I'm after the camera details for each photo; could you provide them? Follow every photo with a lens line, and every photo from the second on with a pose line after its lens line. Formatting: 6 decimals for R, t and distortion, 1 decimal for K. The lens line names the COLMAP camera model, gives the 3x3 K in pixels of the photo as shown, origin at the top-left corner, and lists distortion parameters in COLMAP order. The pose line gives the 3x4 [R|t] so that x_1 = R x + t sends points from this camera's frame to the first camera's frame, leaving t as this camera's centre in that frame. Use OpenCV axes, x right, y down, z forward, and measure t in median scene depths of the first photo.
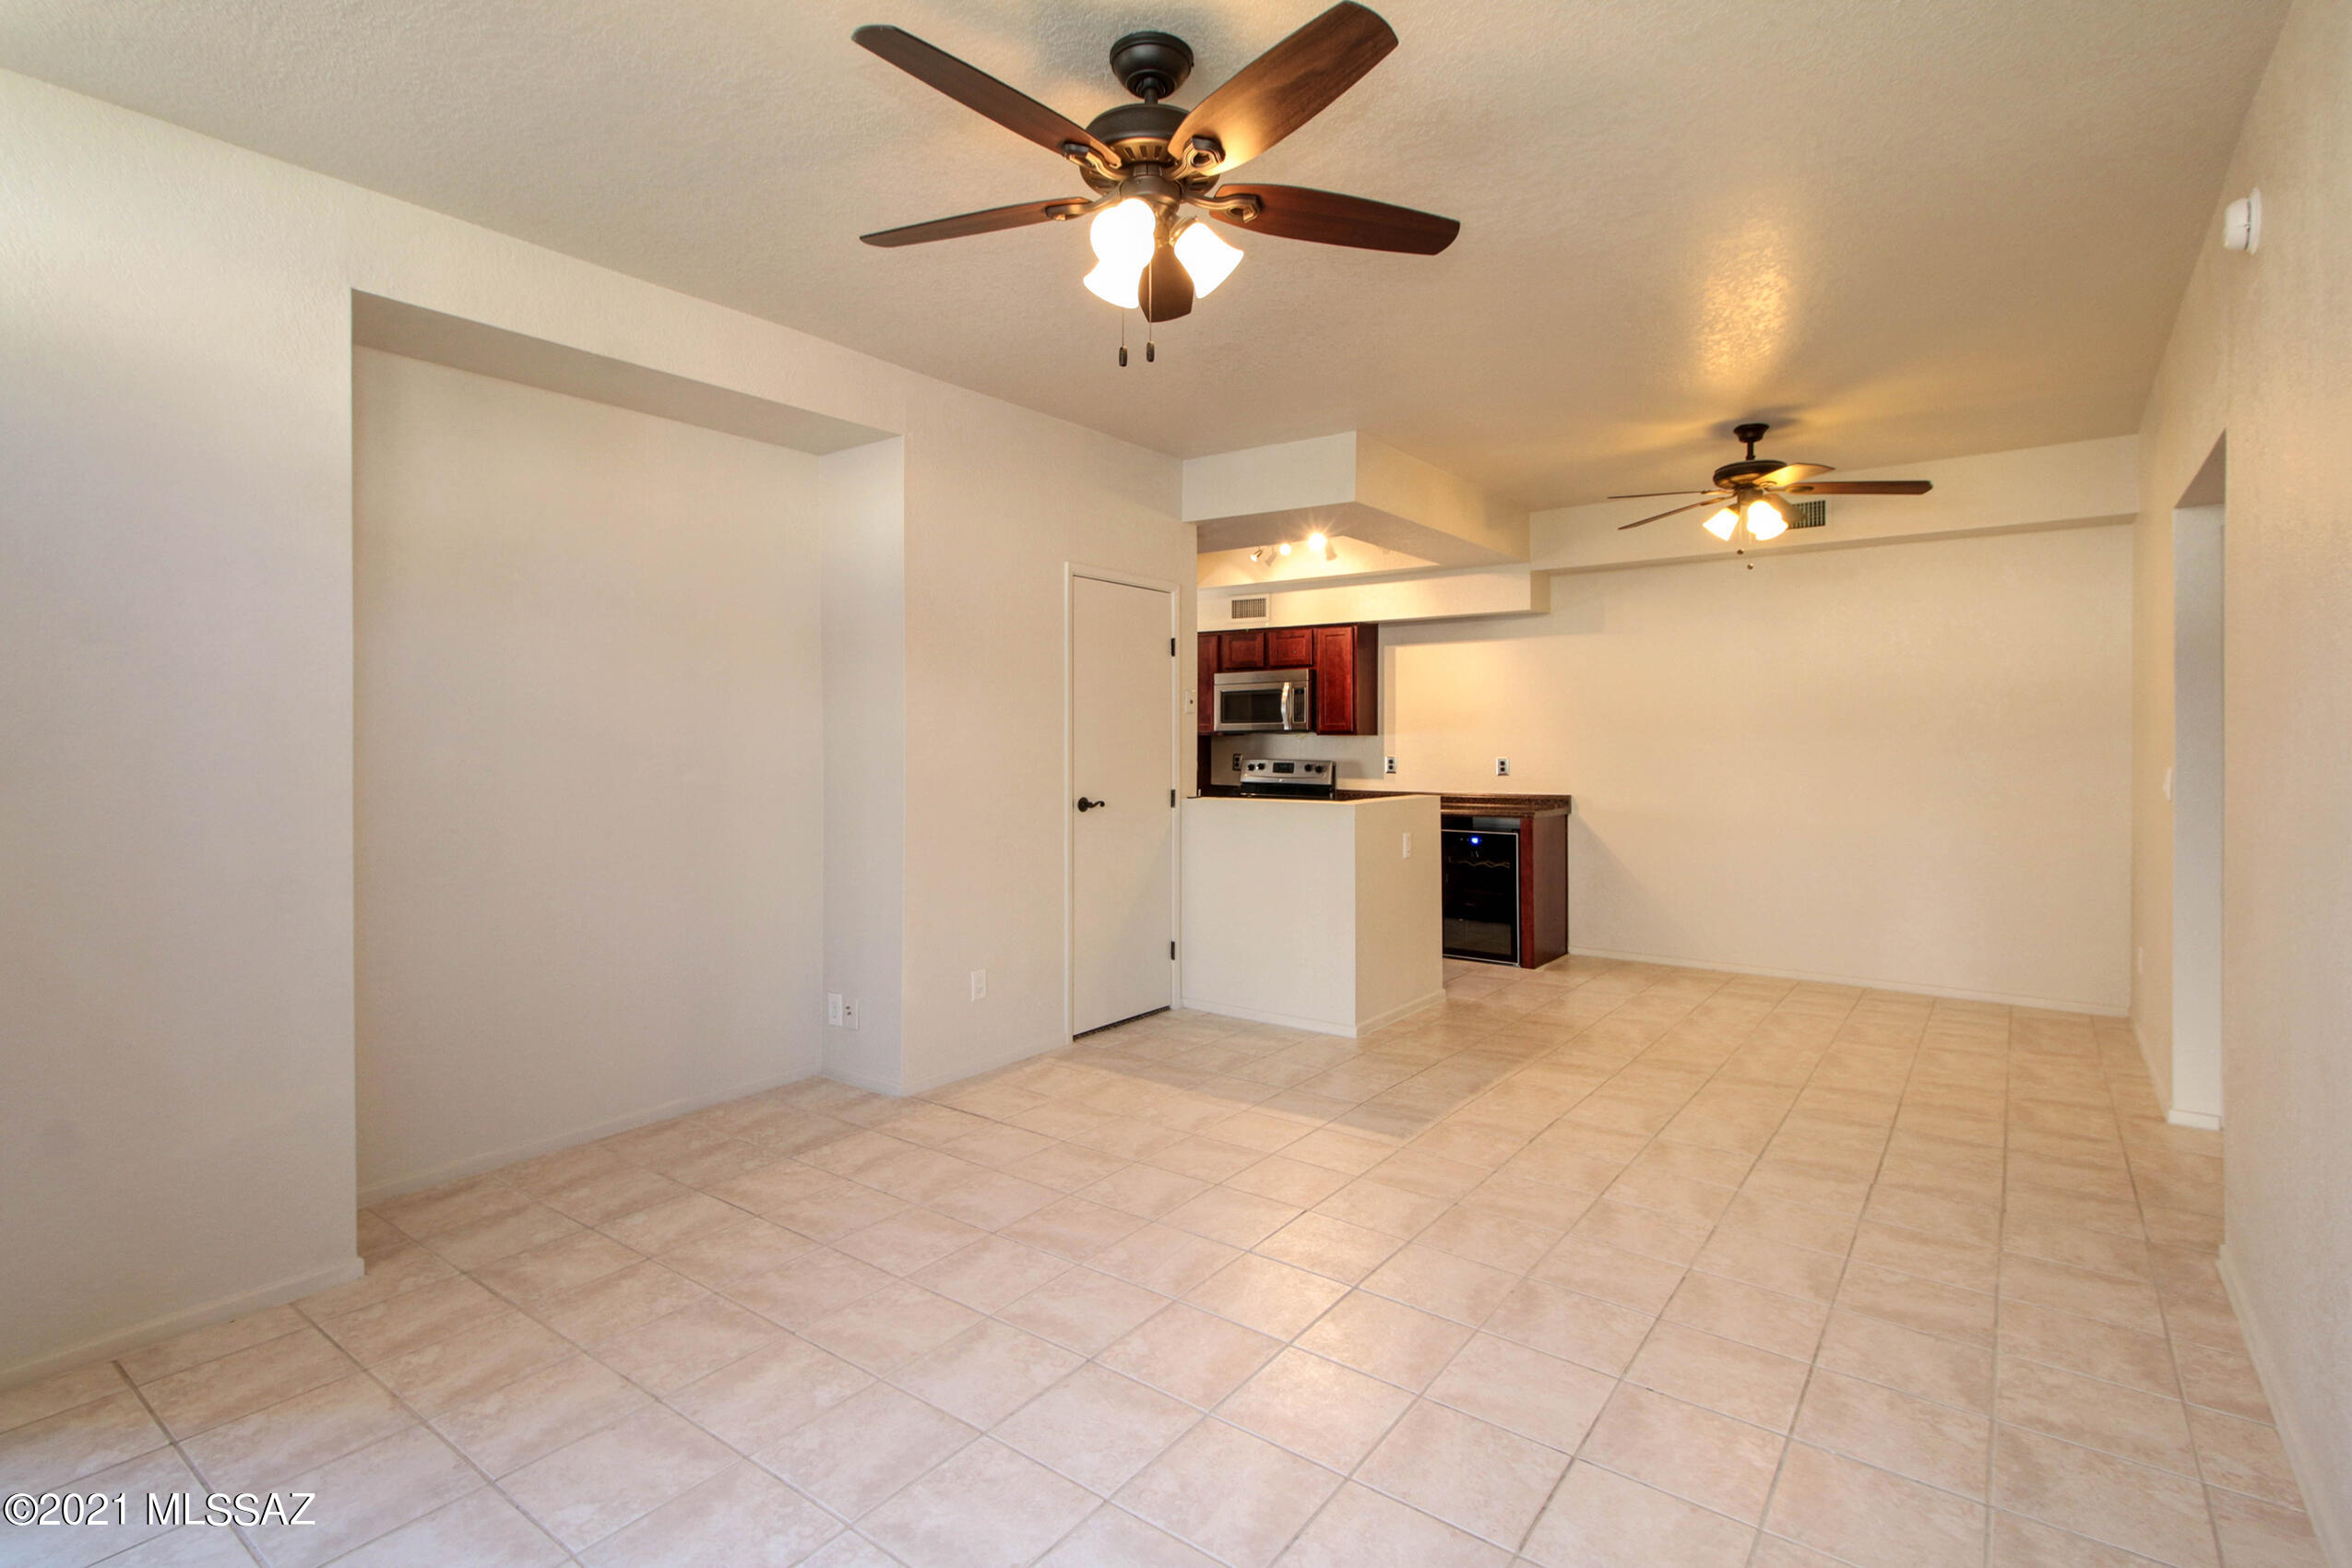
lens RADIAL K [[1111.5, 0, 1177.6], [0, 1111.5, 740.0], [0, 0, 1]] dist [0.018113, -0.000211]
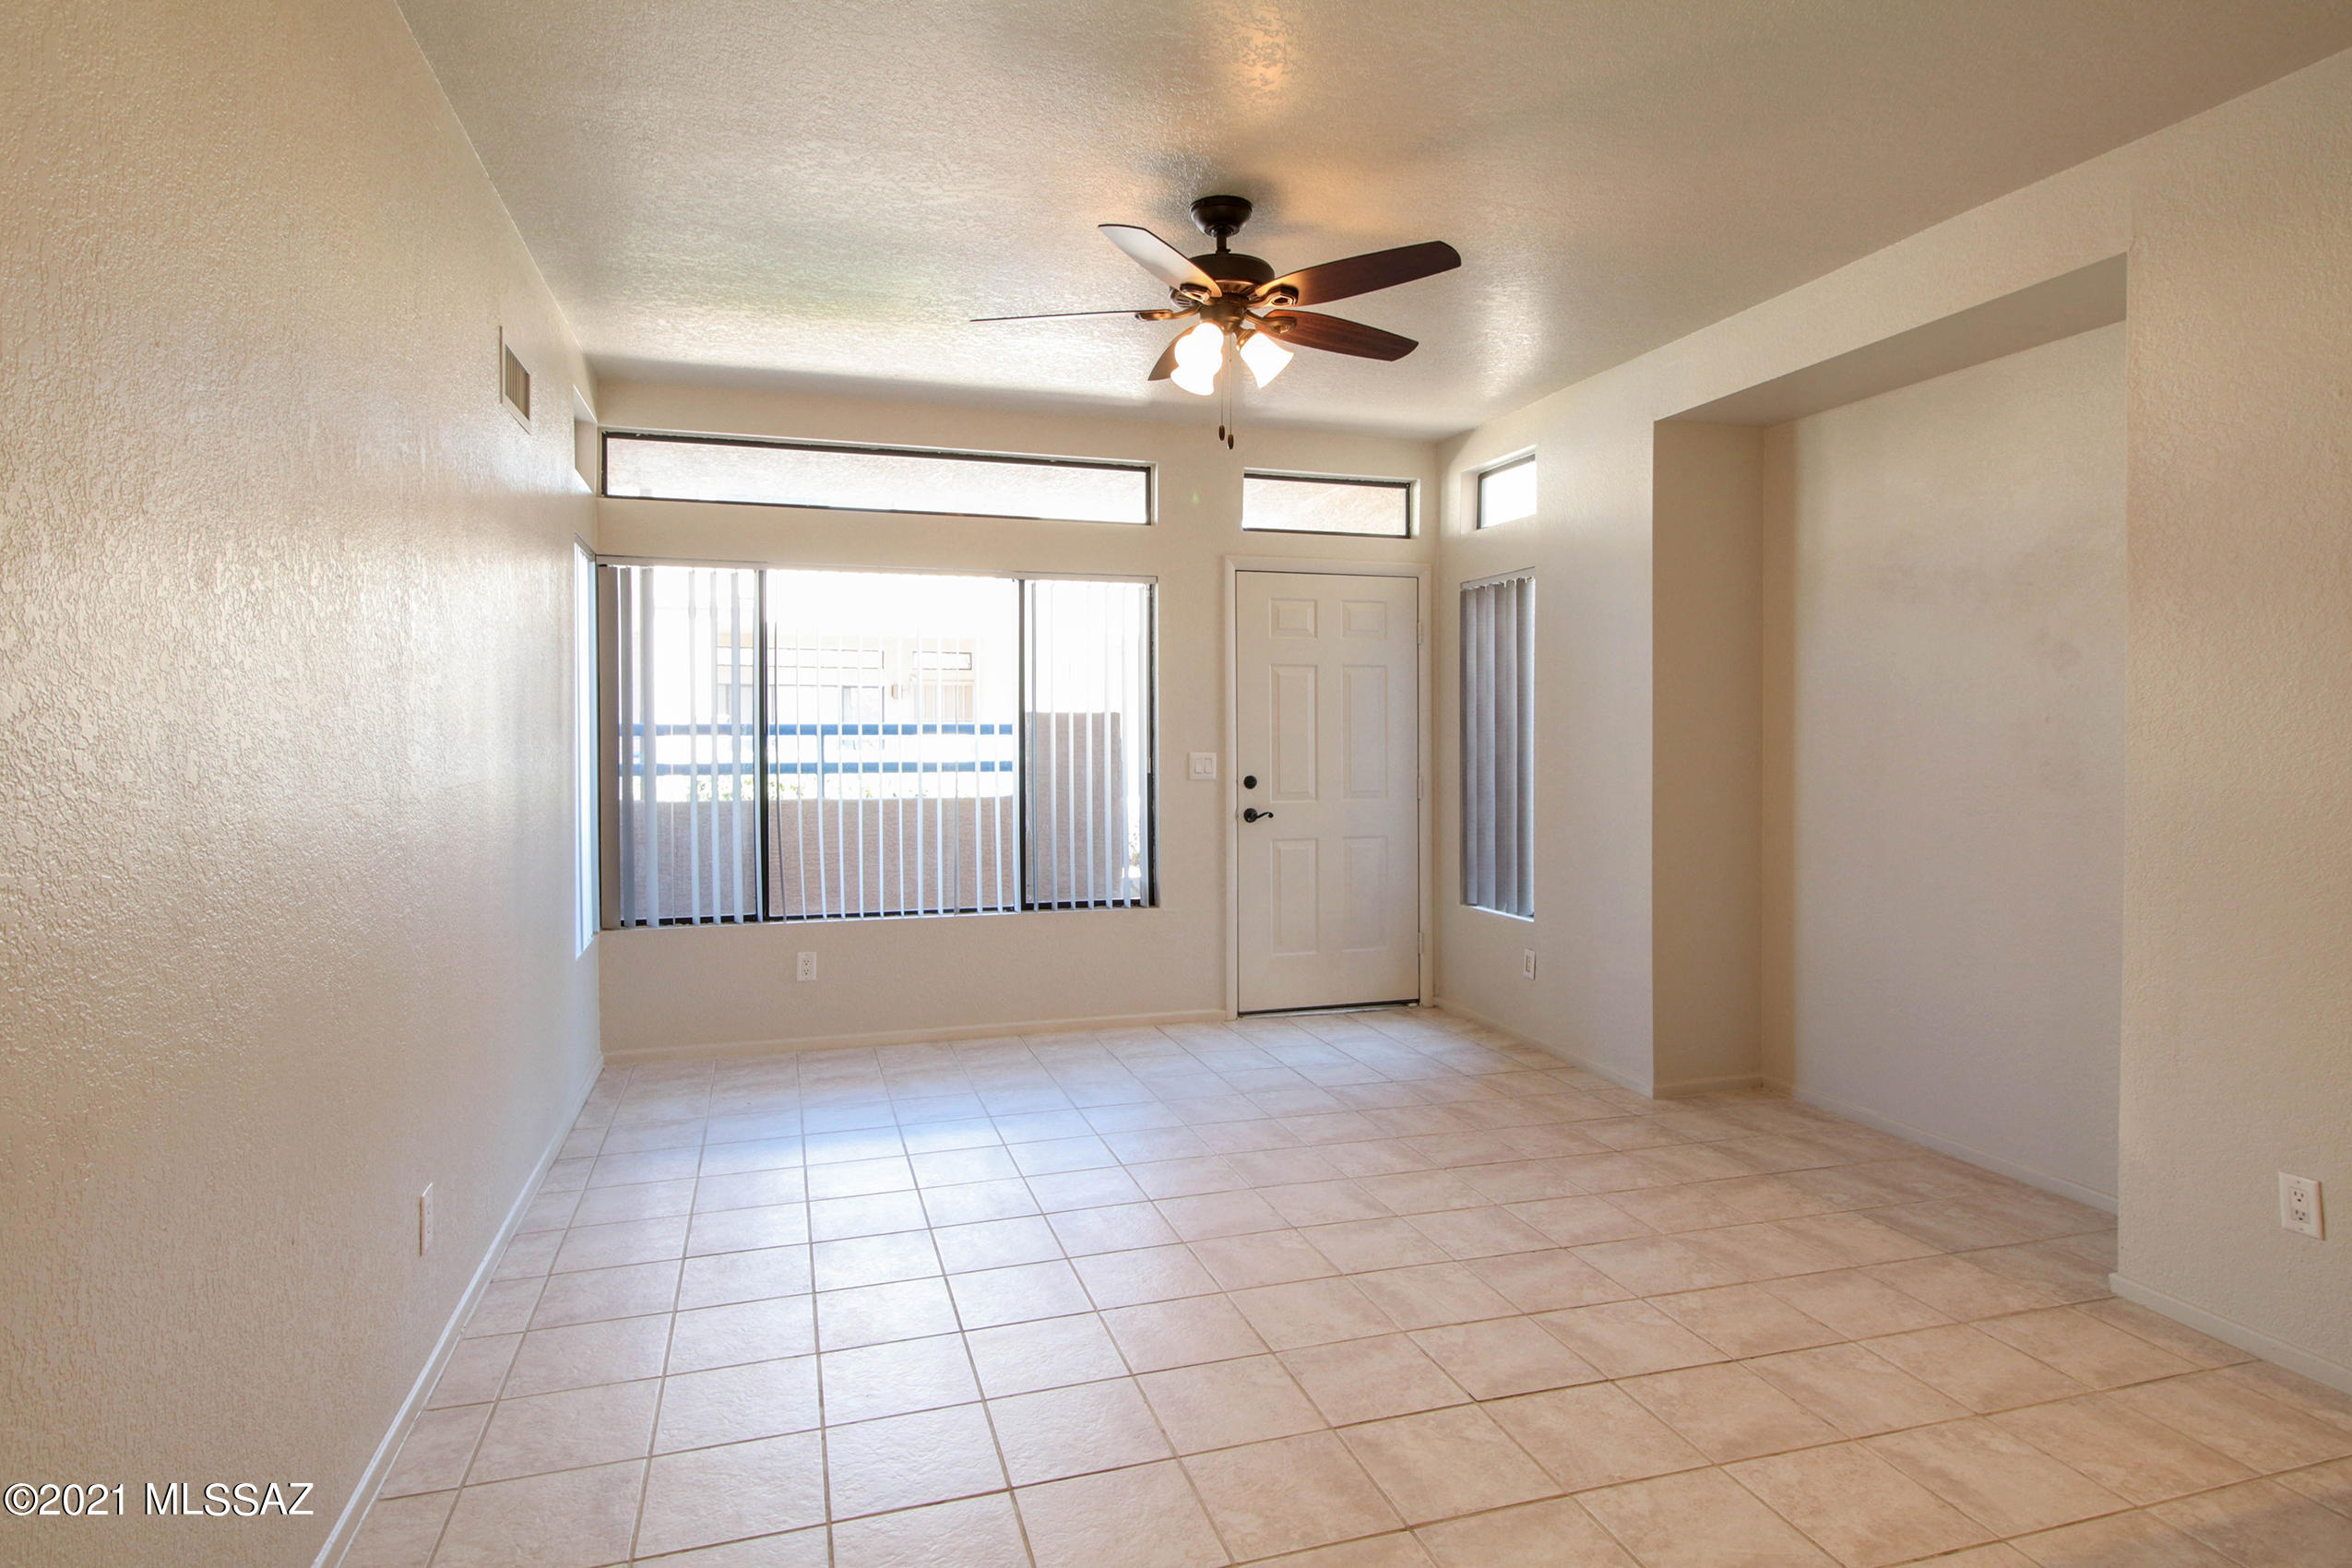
lens RADIAL K [[1266.7, 0, 1172.0], [0, 1266.7, 748.1], [0, 0, 1]] dist [0.020777, -0.000365]
pose [[-0.585340, 0.012618, -0.810689, 0.818801], [-0.001688, 0.999858, 0.016781, -0.003366], [0.810786, 0.011191, -0.585236, 1.225894]]
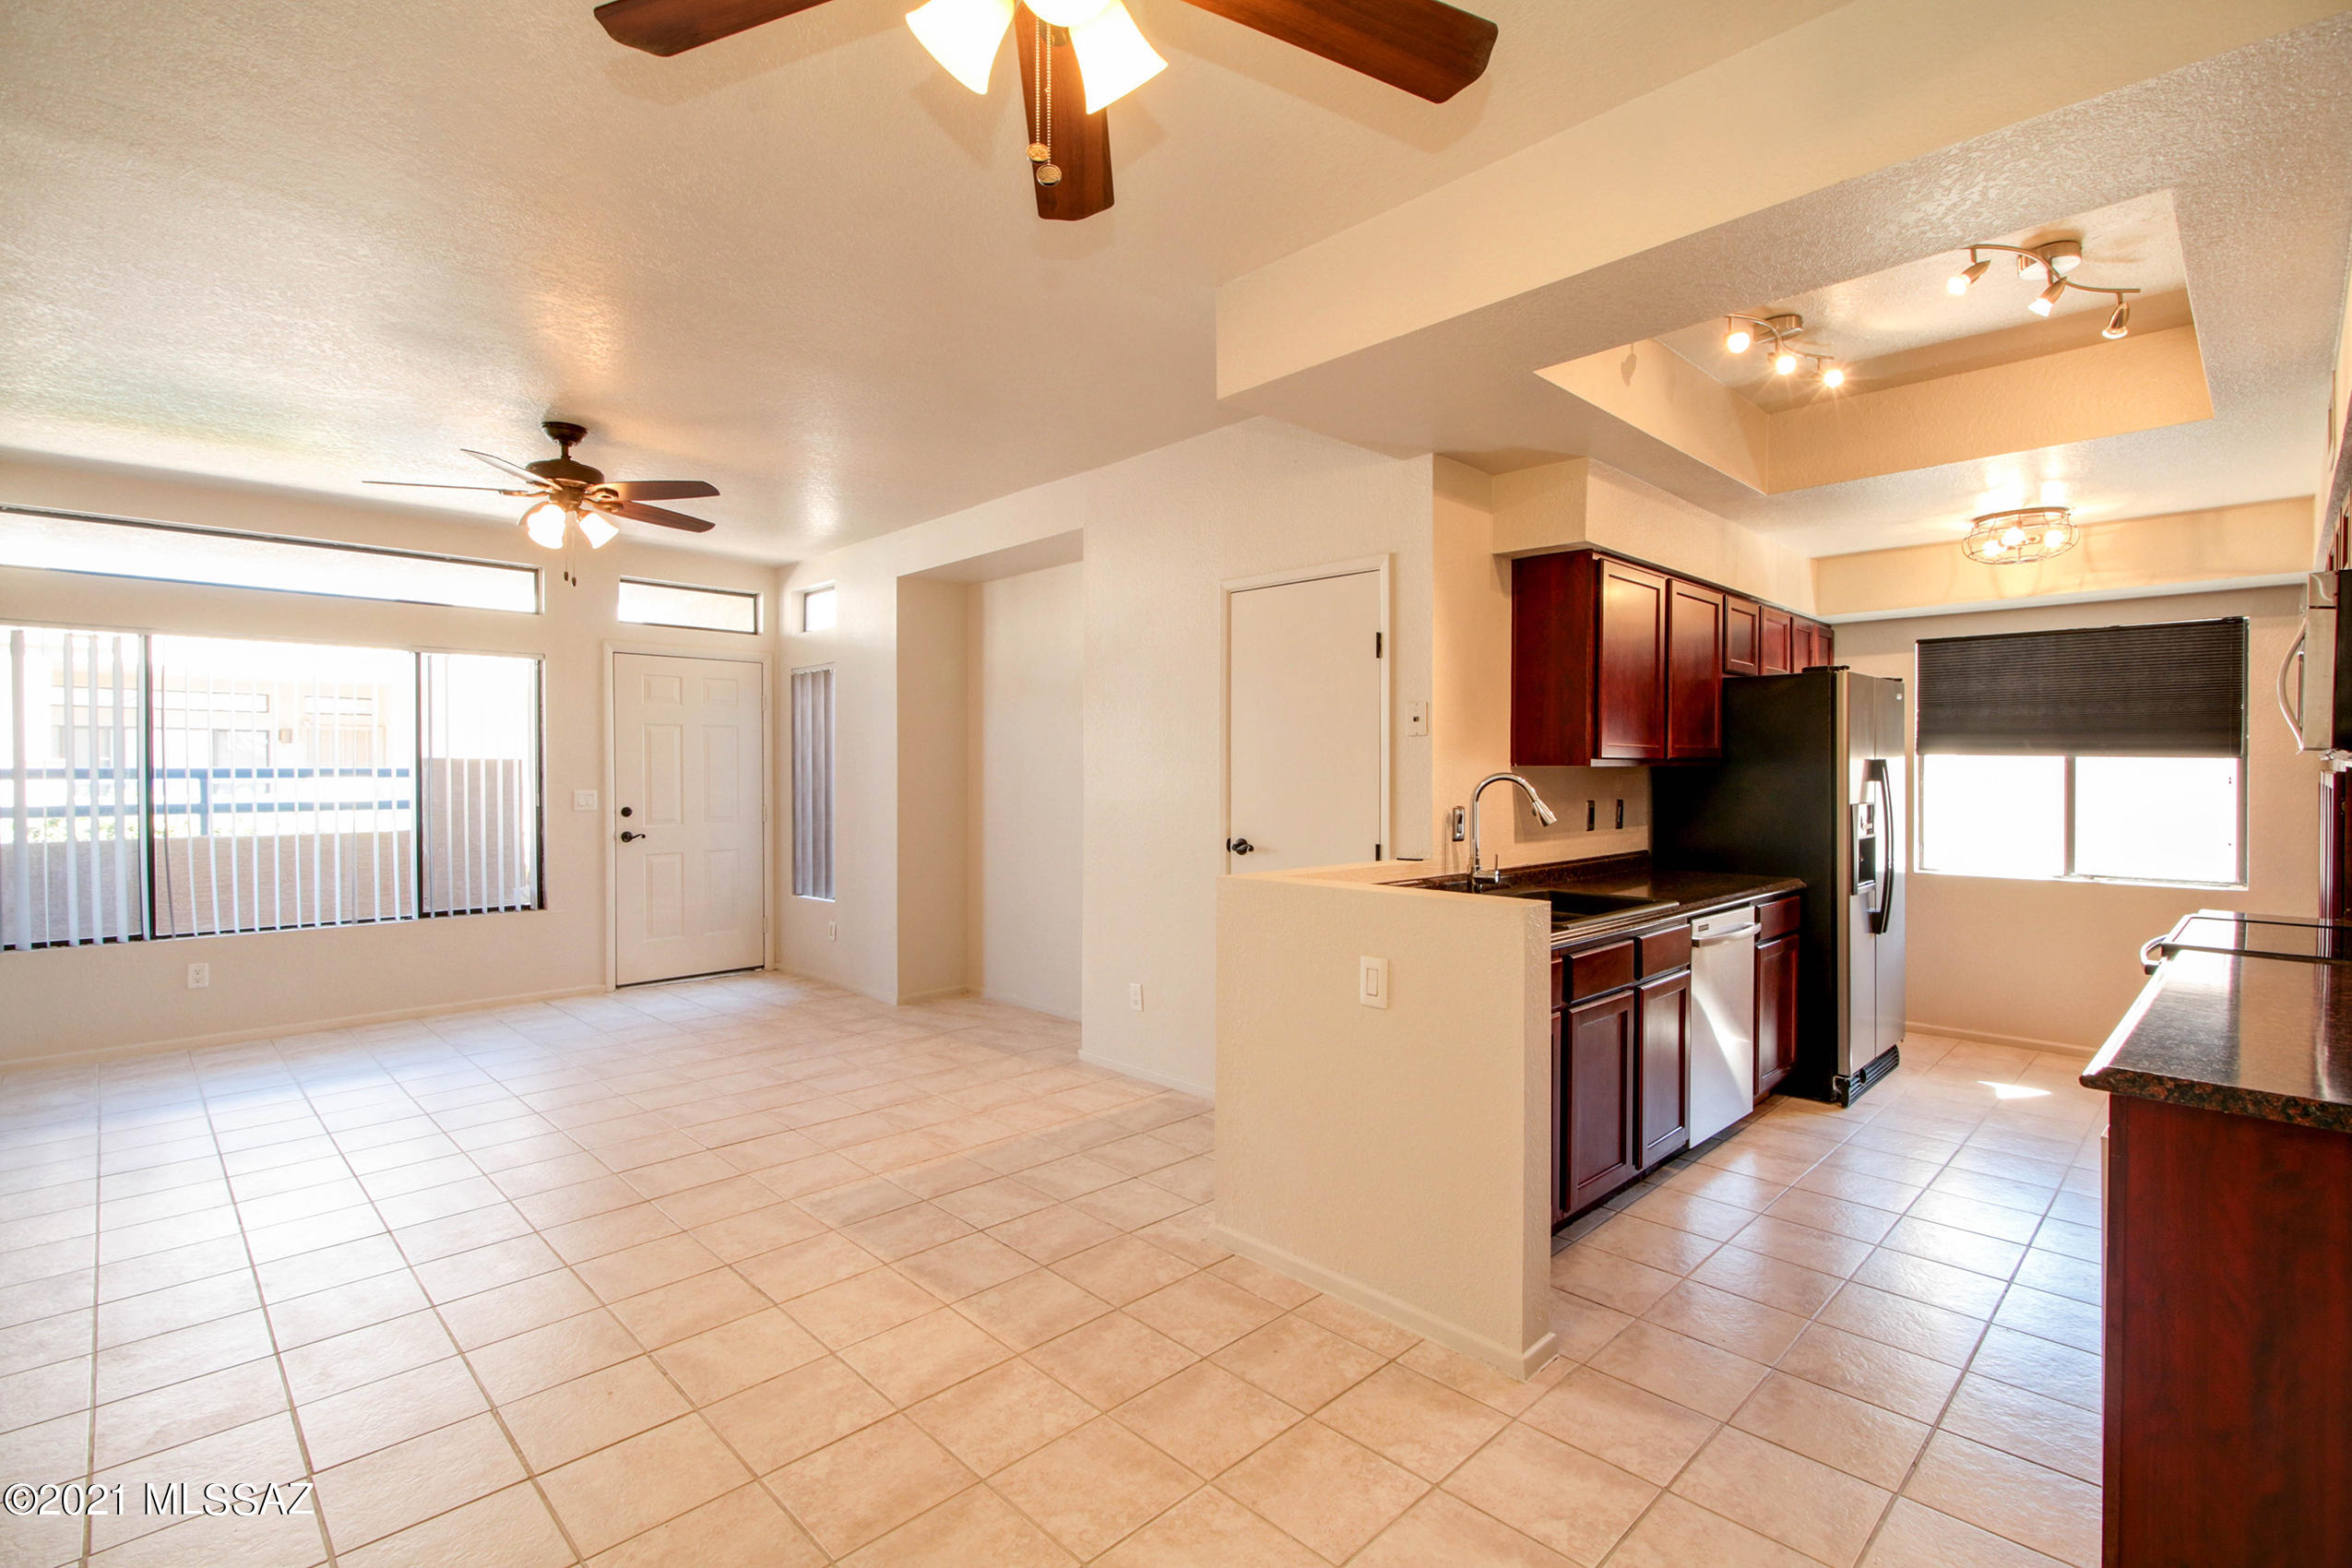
lens RADIAL K [[1079.4, 0, 1149.9], [0, 1079.4, 779.1], [0, 0, 1]] dist [0.021104, -0.014678]
pose [[-0.165041, 0.007927, -0.986255, 1.154300], [-0.000651, 0.999967, 0.008146, -0.004563], [0.986287, 0.001987, -0.165030, 1.580082]]
